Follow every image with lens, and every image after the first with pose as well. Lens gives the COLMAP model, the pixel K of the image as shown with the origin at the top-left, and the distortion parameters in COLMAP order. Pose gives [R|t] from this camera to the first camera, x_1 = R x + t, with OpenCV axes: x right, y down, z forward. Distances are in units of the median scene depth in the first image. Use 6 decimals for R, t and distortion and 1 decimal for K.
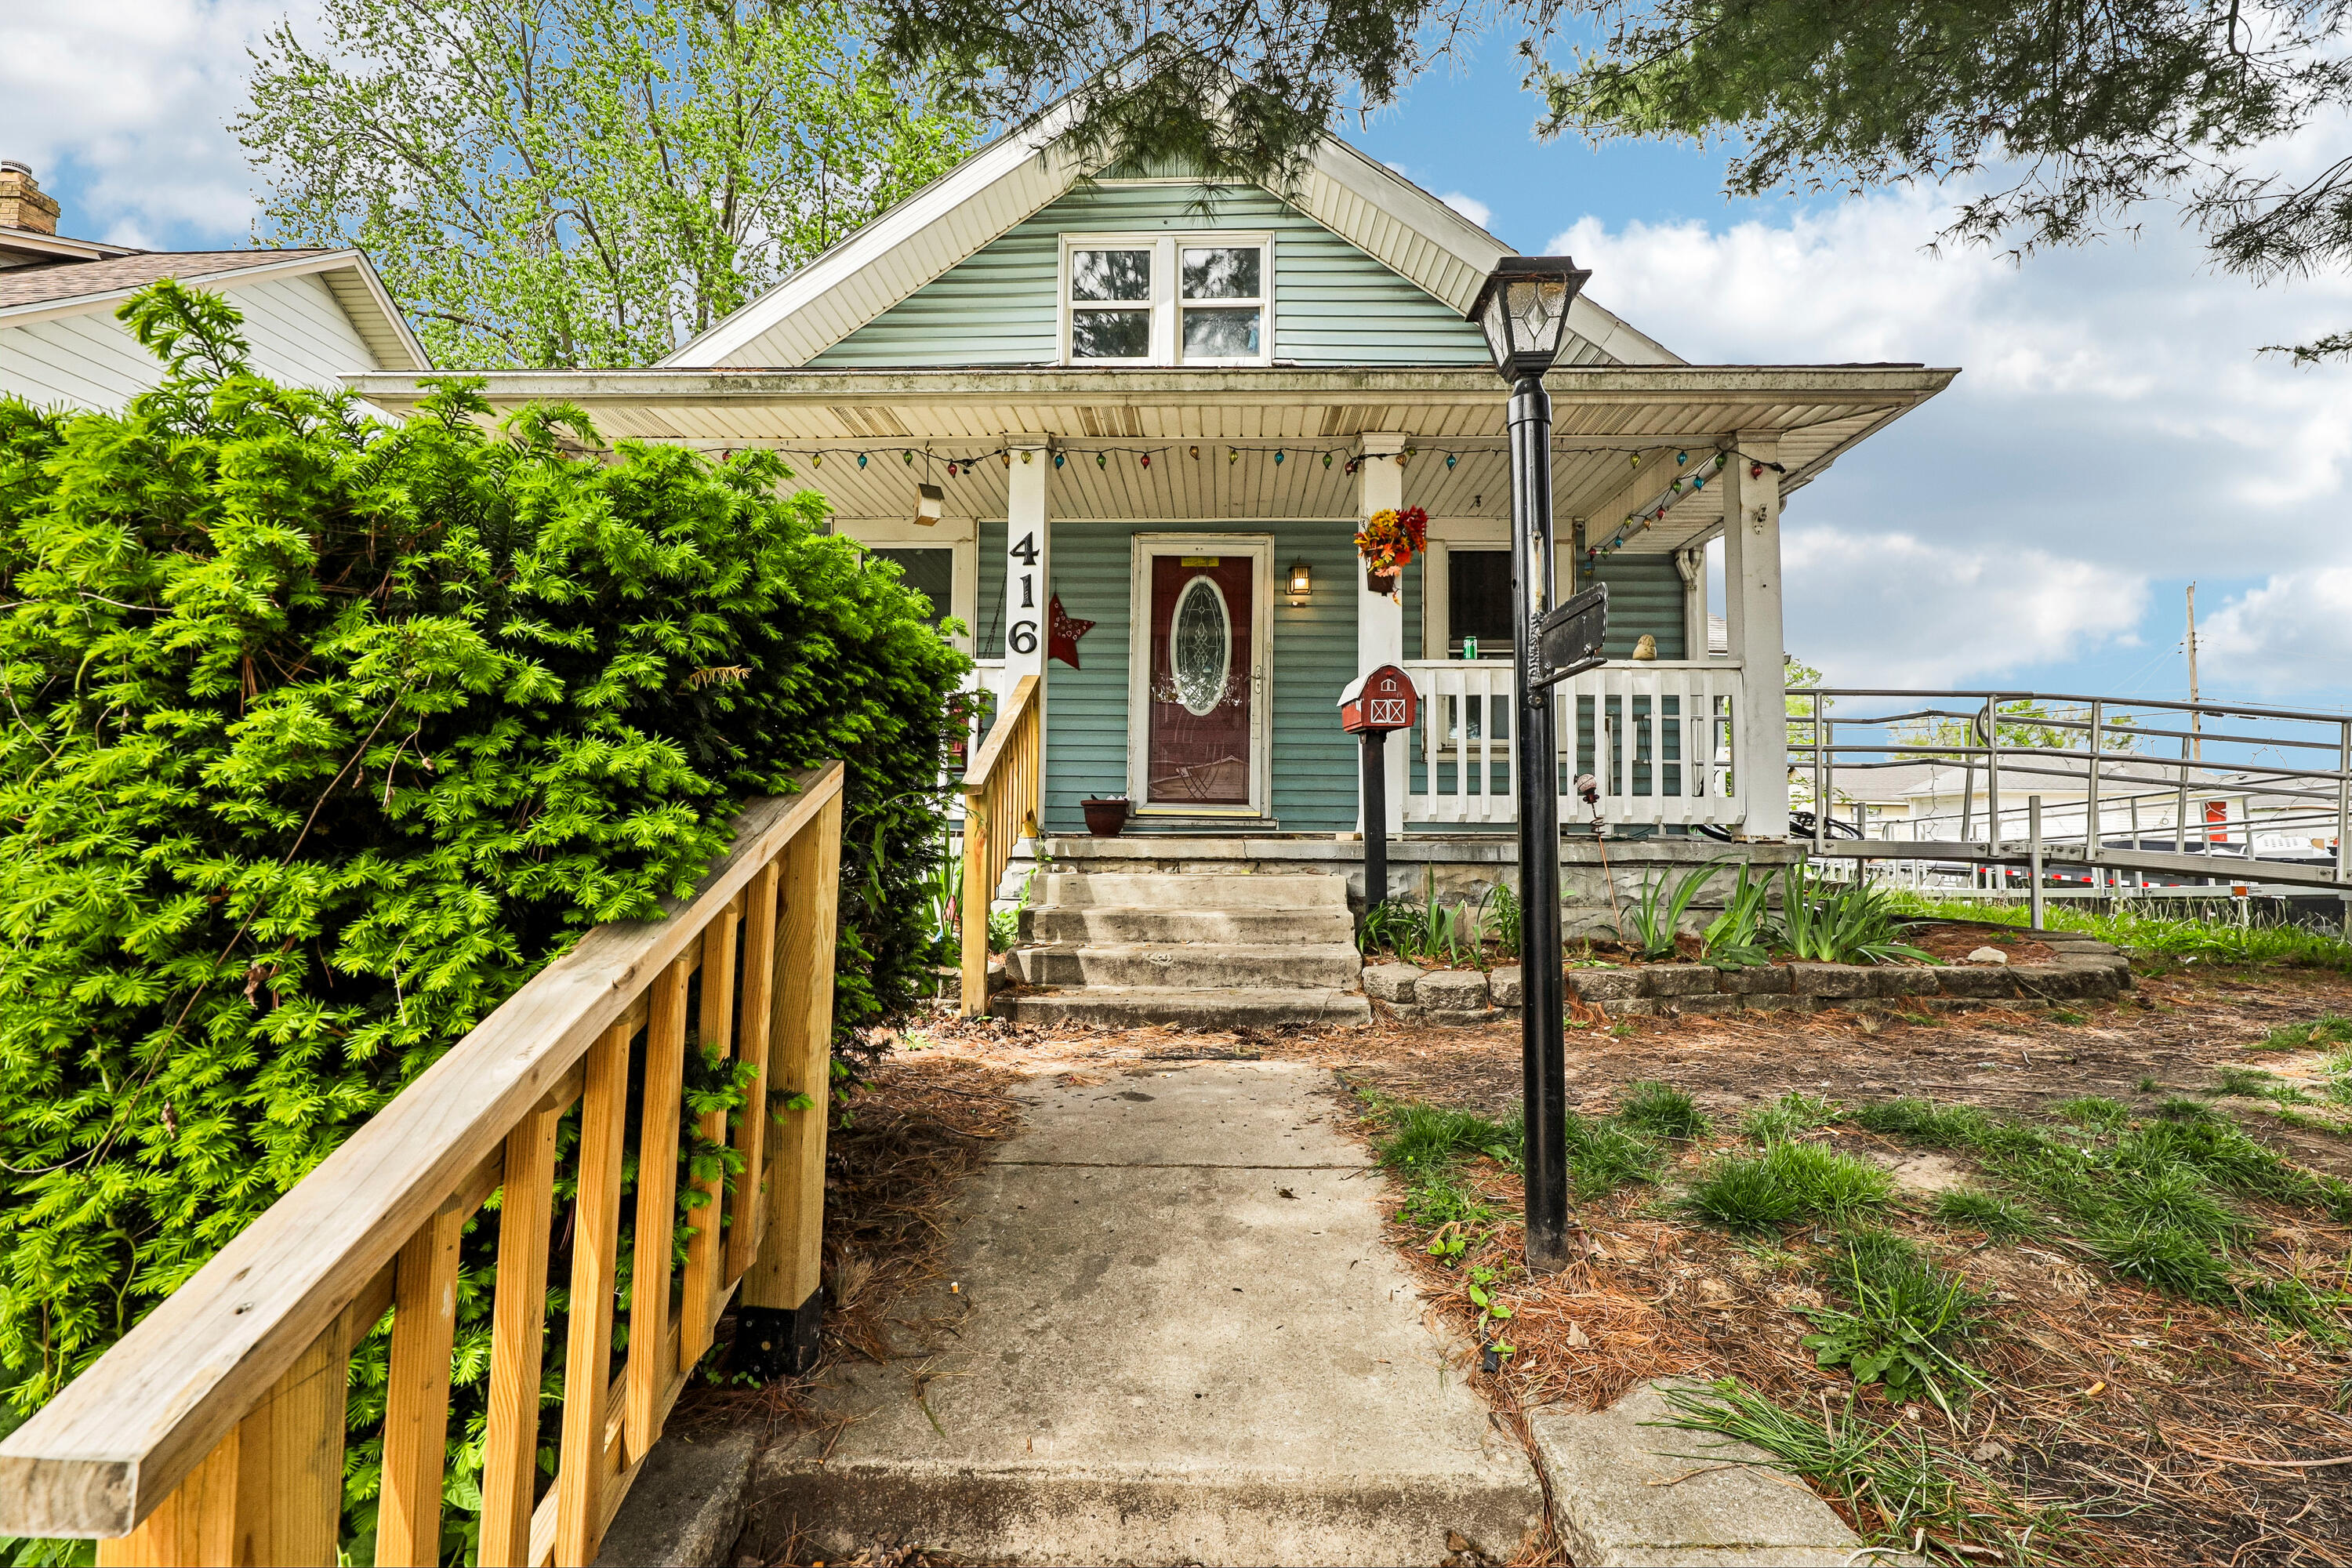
lens RADIAL K [[1078.9, 0, 1172.2], [0, 1078.9, 779.5], [0, 0, 1]] dist [-0.004194, 0.001085]
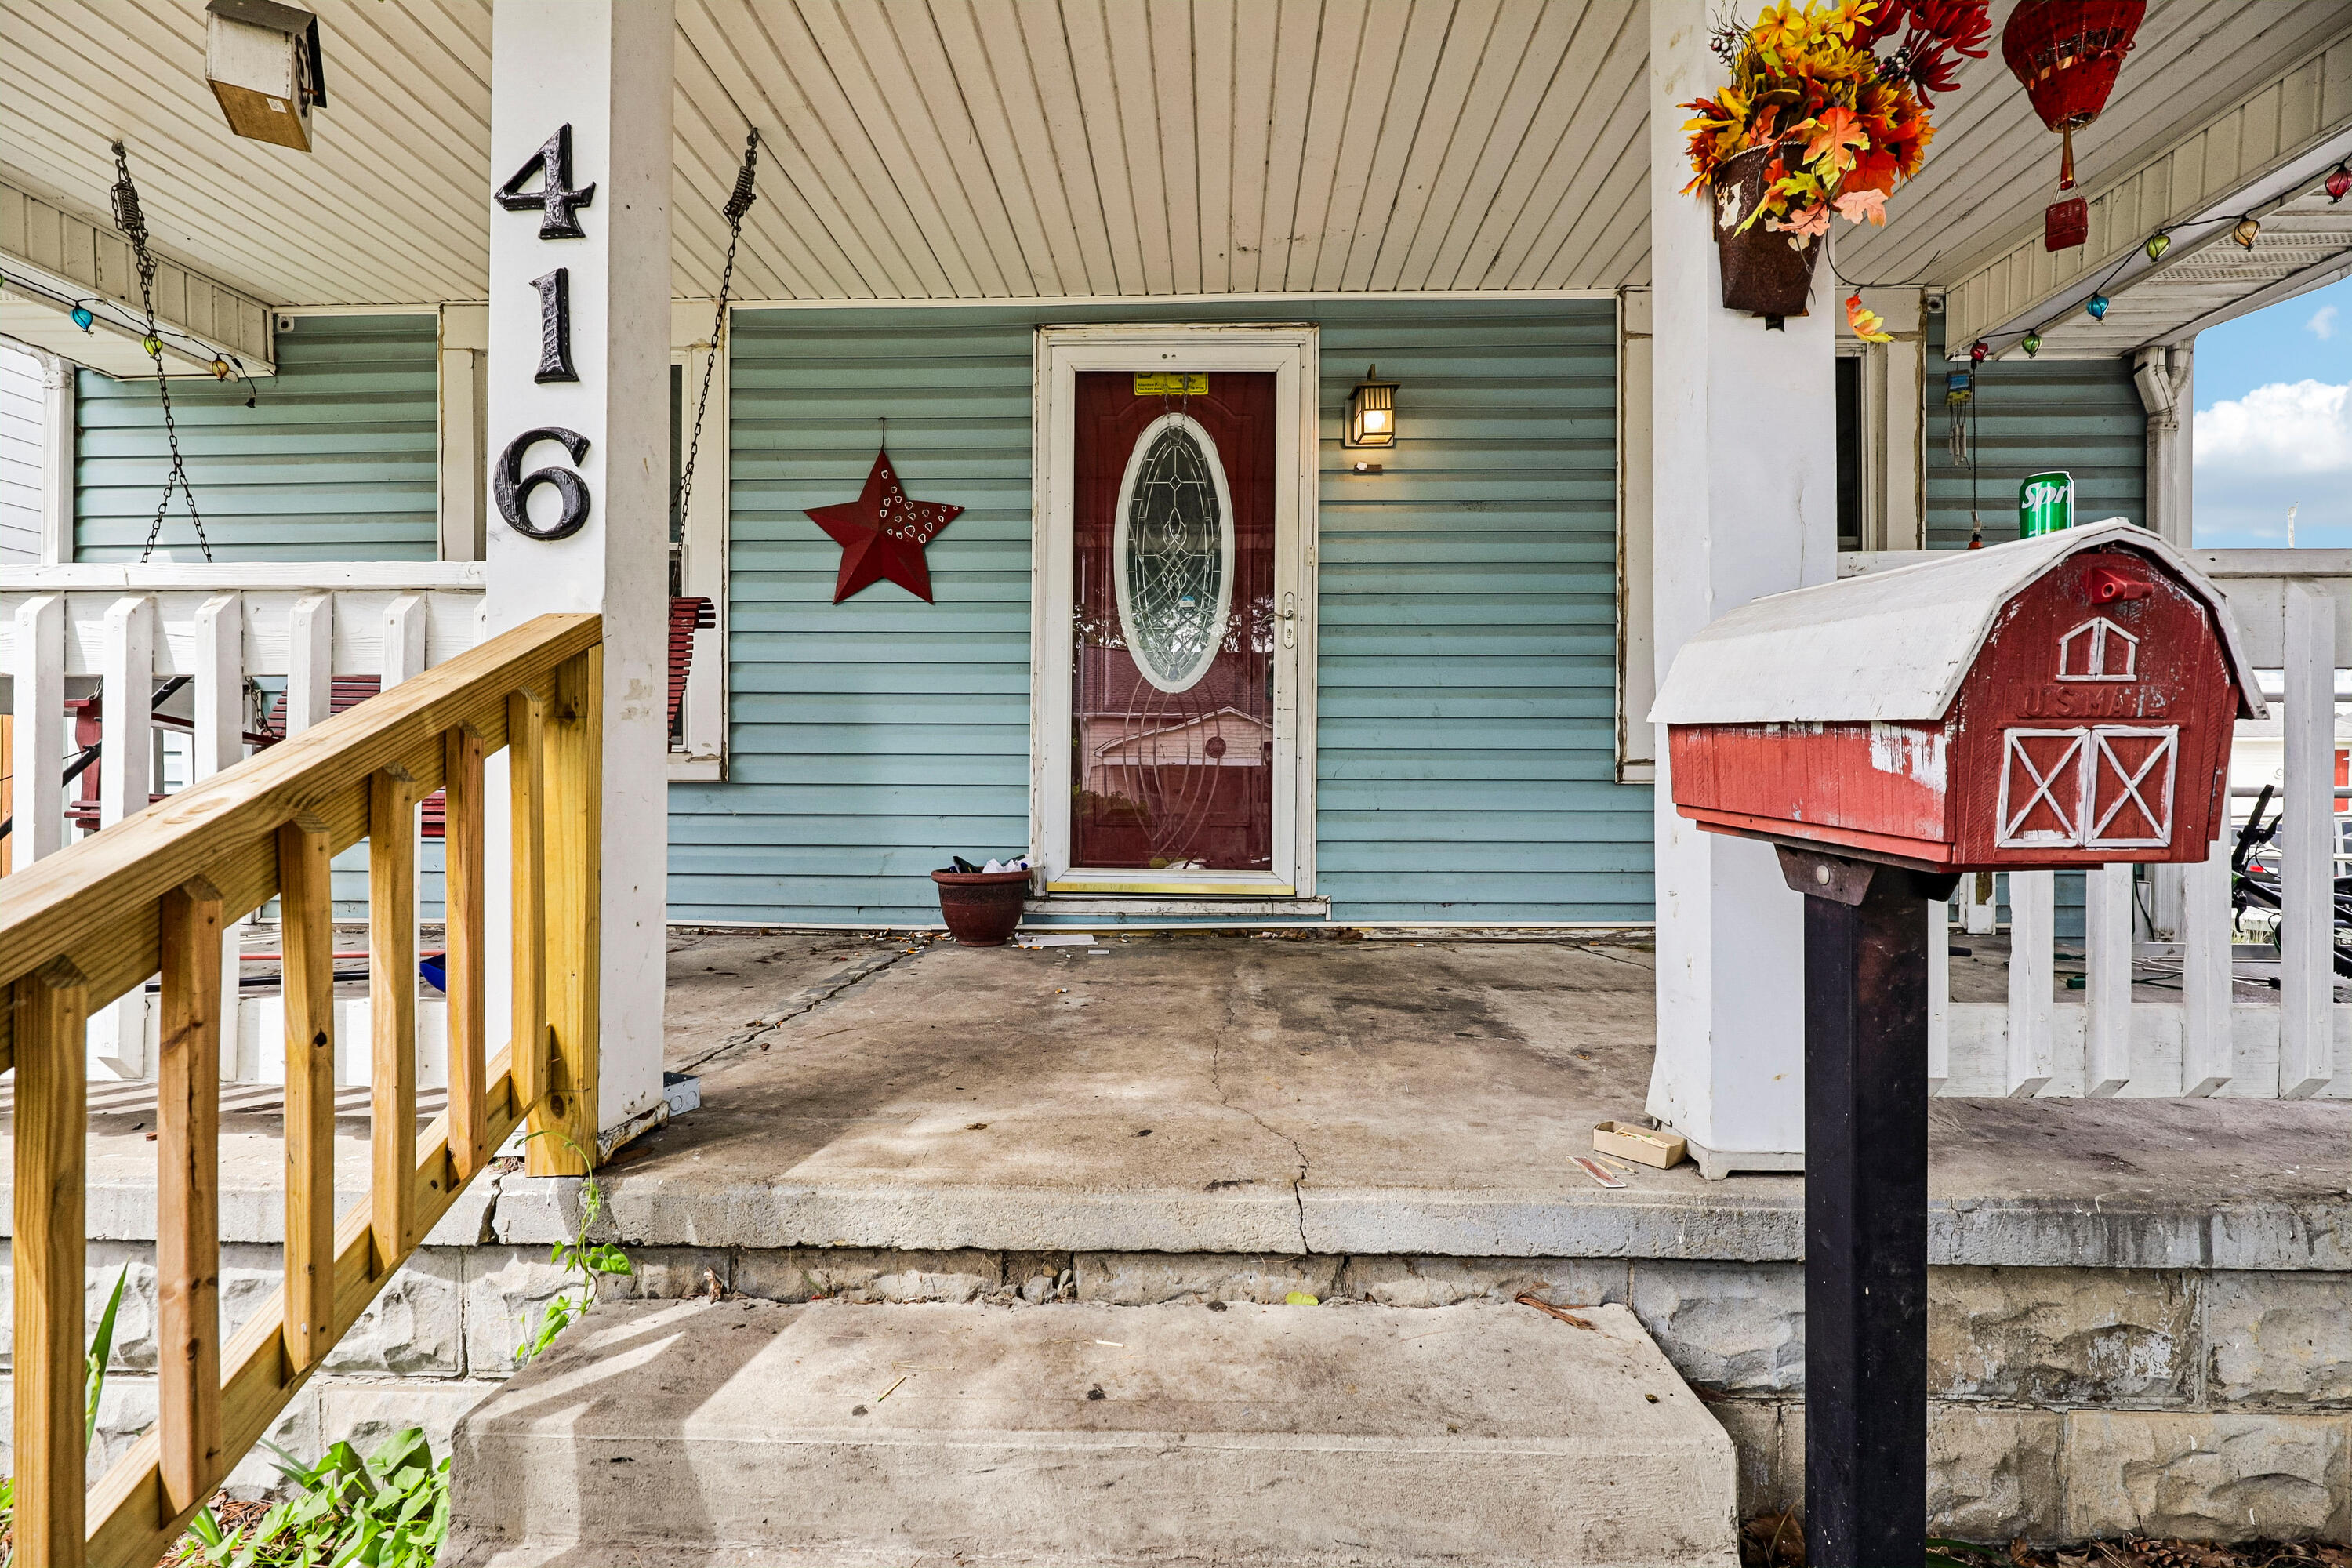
lens RADIAL K [[1078.9, 0, 1176.9], [0, 1078.9, 783.9], [0, 0, 1]] dist [-0.004194, 0.001085]
pose [[0.999914, -0.009021, 0.009487, 0.022448], [0.008447, 0.998224, 0.058972, -0.047150], [-0.010002, -0.058887, 0.998215, 0.498164]]
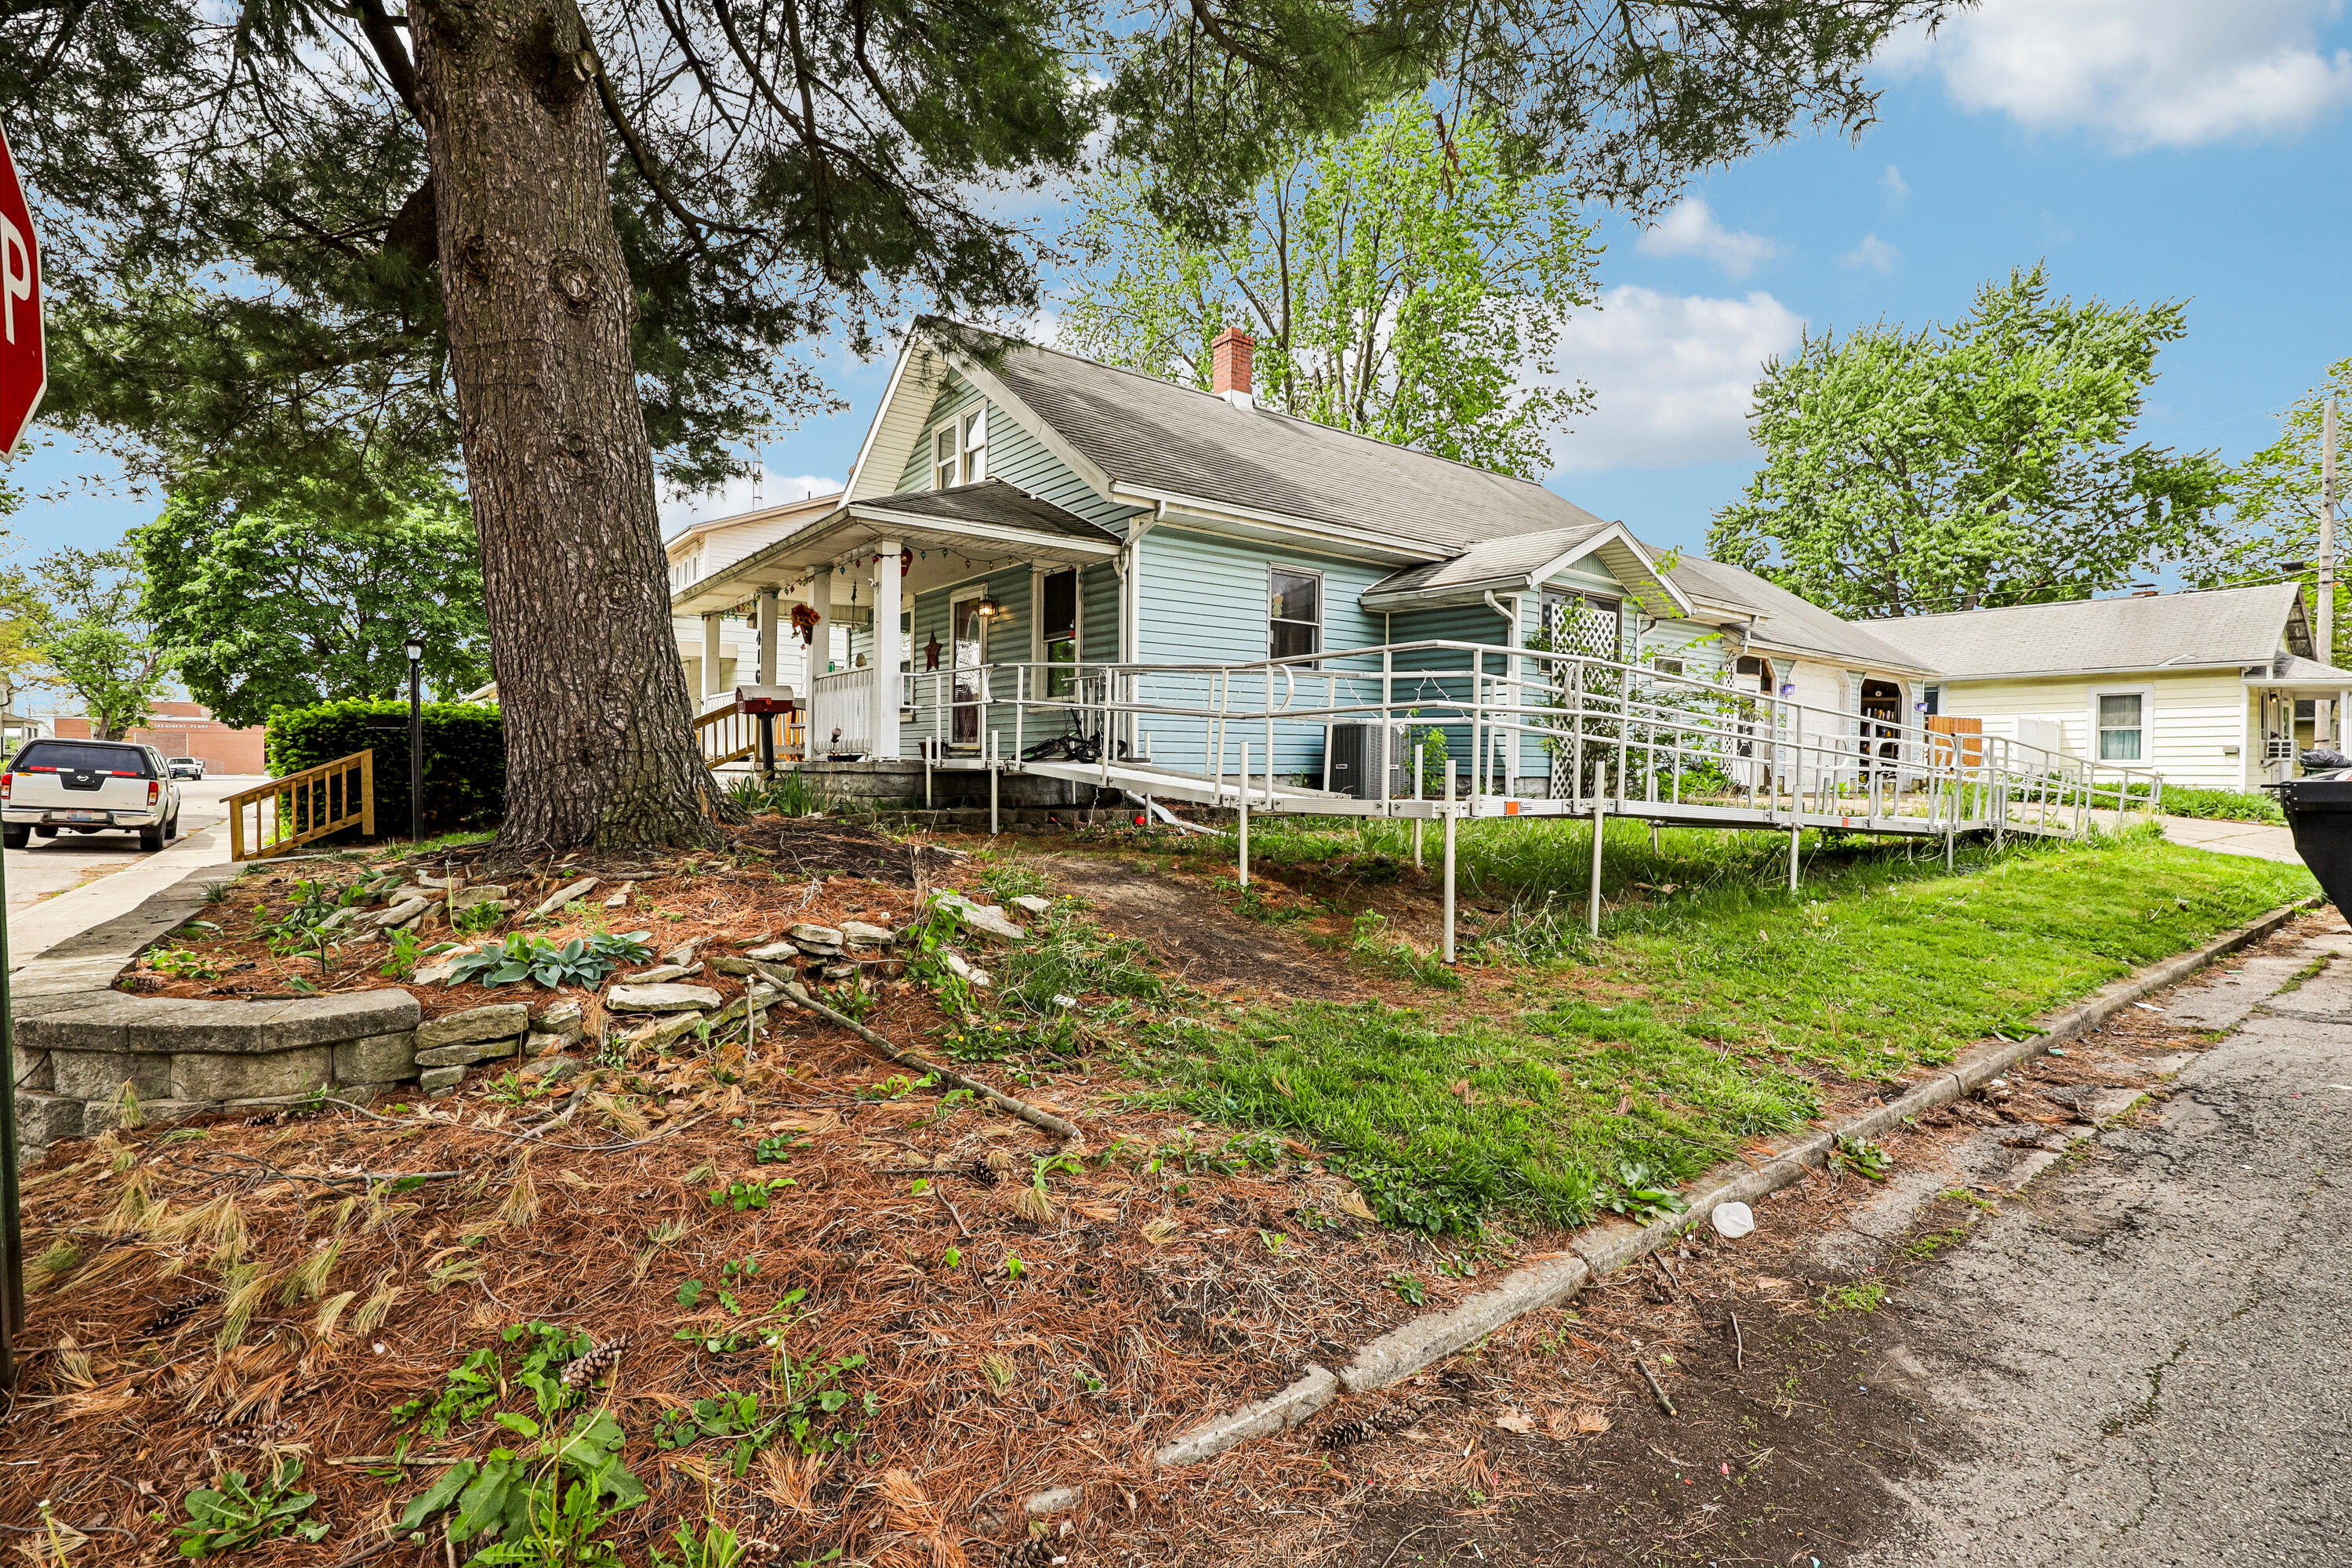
lens RADIAL K [[1078.9, 0, 1184.0], [0, 1078.9, 782.4], [0, 0, 1]] dist [-0.004194, 0.001085]
pose [[0.622680, 0.008933, -0.782425, 1.578395], [0.044442, 0.997917, 0.046761, 0.012996], [0.781213, -0.063890, 0.620986, 0.204817]]
